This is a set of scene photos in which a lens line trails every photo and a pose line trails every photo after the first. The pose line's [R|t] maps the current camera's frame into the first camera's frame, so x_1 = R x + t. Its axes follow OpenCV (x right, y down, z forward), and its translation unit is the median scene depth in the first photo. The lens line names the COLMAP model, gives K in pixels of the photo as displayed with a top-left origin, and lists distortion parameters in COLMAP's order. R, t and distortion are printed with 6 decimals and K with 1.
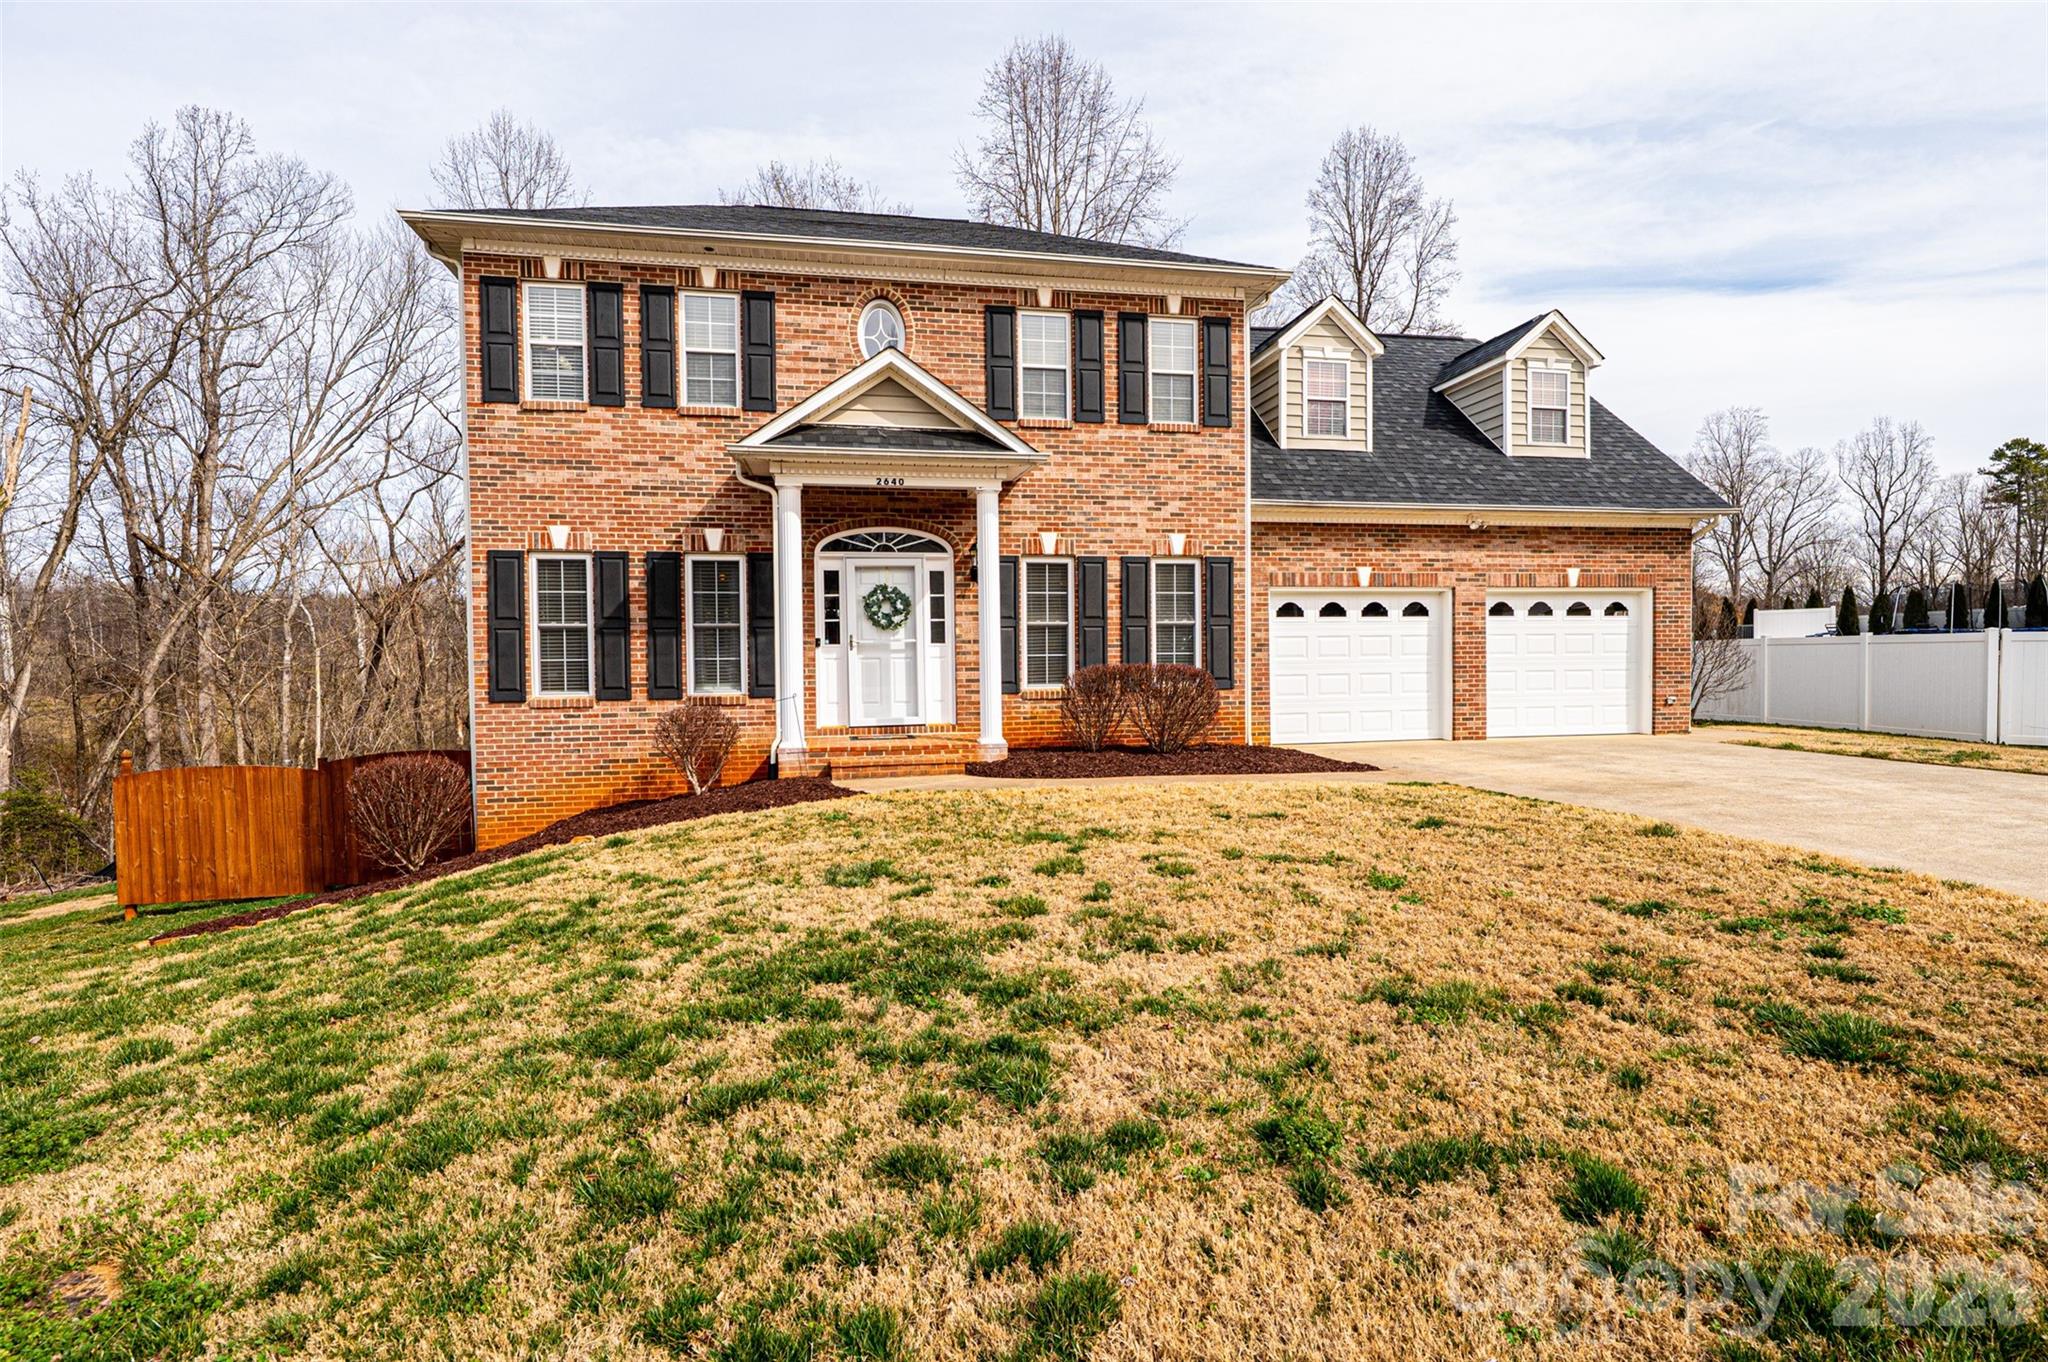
lens RADIAL K [[1043.8, 0, 1024.0], [0, 1043.8, 681.0], [0, 0, 1]] dist [-0.000940, 0.000146]
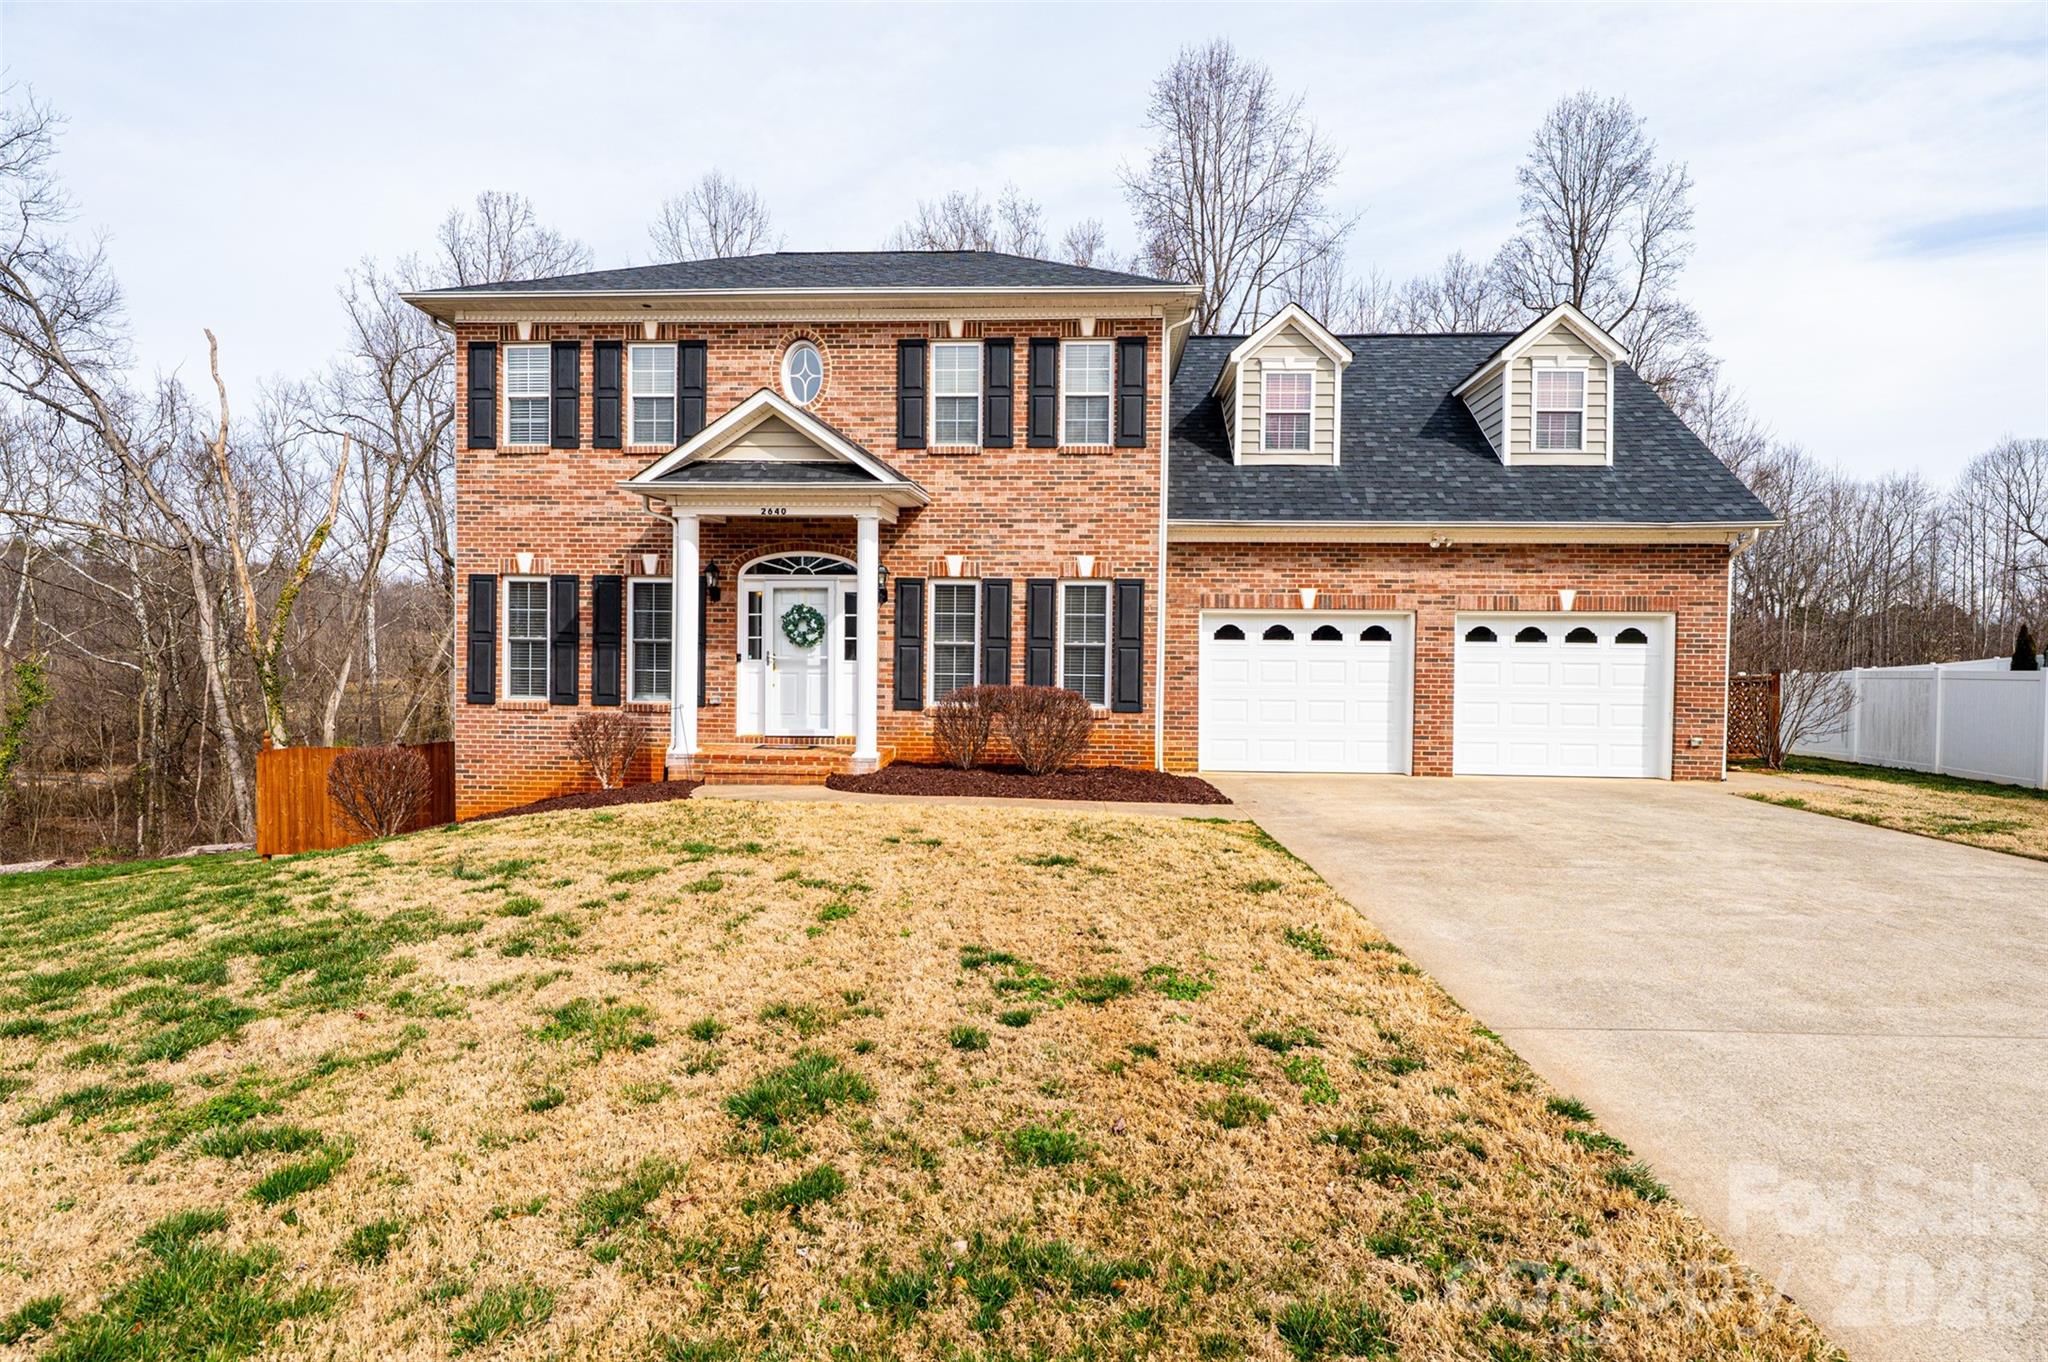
lens RADIAL K [[1043.8, 0, 1024.0], [0, 1043.8, 681.0], [0, 0, 1]] dist [-0.000940, 0.000146]
pose [[0.966563, 0.026575, -0.255050, 0.358093], [-0.027697, 0.999616, -0.000806, -0.019221], [0.254931, 0.007843, 0.966927, 0.019582]]
